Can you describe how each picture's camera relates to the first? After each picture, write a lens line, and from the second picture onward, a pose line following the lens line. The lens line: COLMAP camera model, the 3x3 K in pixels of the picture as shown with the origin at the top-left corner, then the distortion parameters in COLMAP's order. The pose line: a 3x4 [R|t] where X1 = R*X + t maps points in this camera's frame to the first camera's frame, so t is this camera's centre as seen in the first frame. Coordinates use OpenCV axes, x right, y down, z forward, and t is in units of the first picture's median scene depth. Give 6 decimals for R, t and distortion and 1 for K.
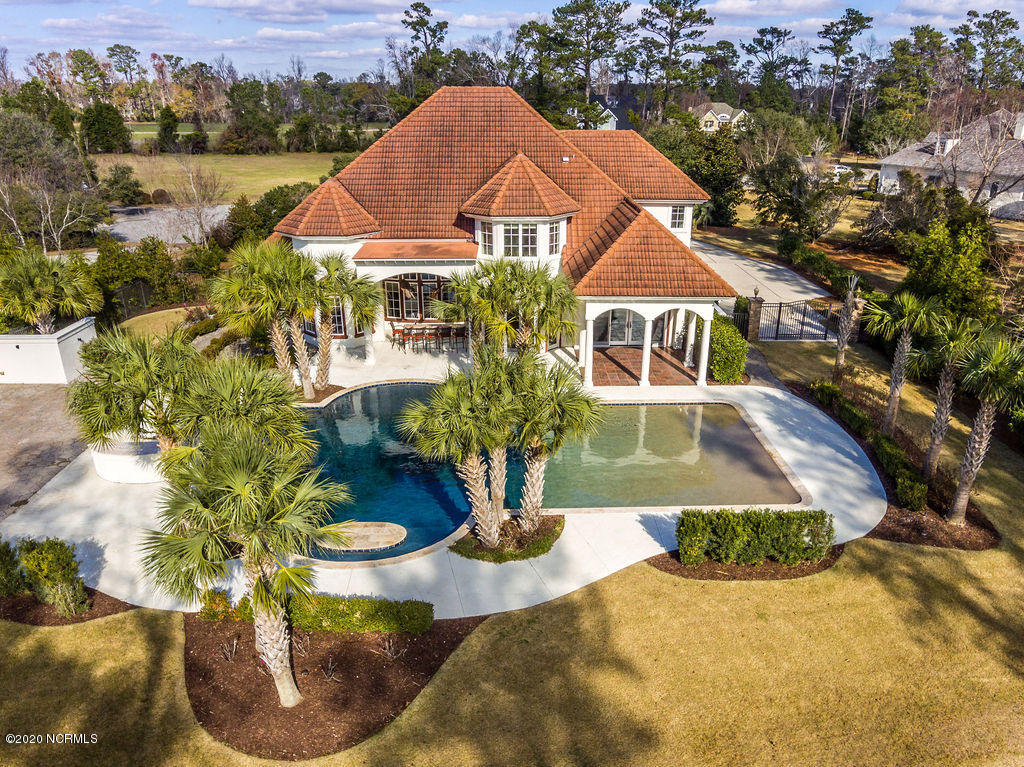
lens RADIAL K [[735.2, 0, 548.2], [0, 735.2, 382.3], [0, 0, 1]] dist [-0.029571, 0.007896]
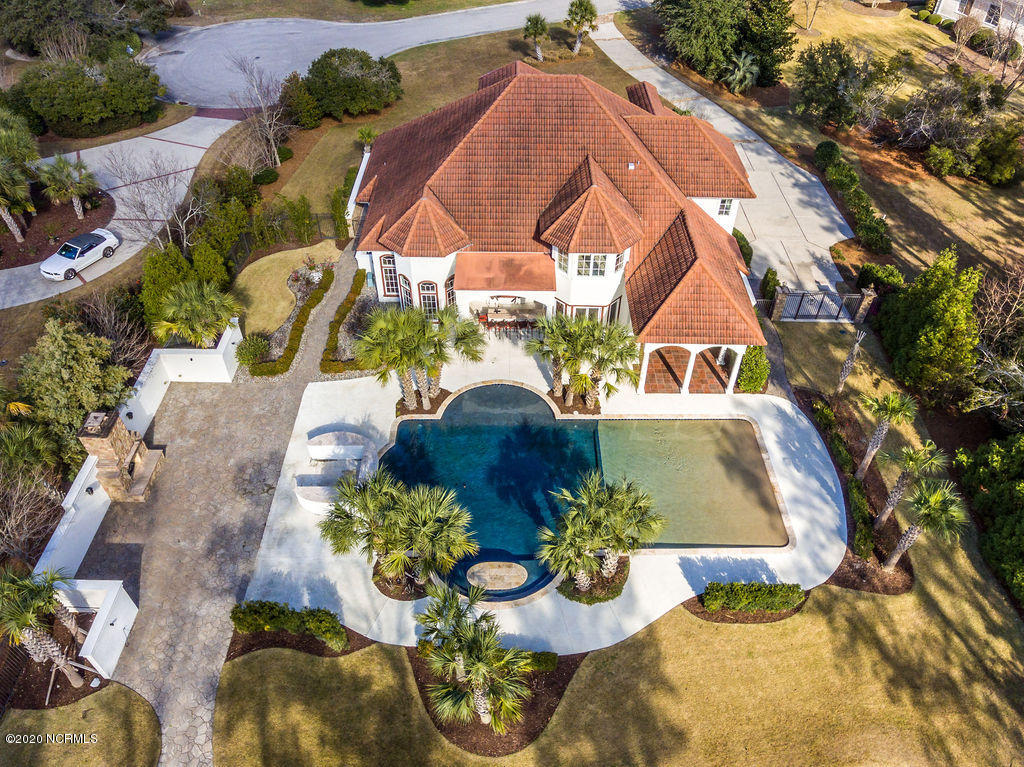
lens RADIAL K [[780.0, 0, 544.4], [0, 780.0, 335.8], [0, 0, 1]] dist [-0.028494, 0.007589]
pose [[0.999377, 0.034654, 0.006637, -0.160572], [-0.034715, 0.932093, 0.360553, -0.732180], [0.006309, -0.360559, 0.932715, -0.291548]]
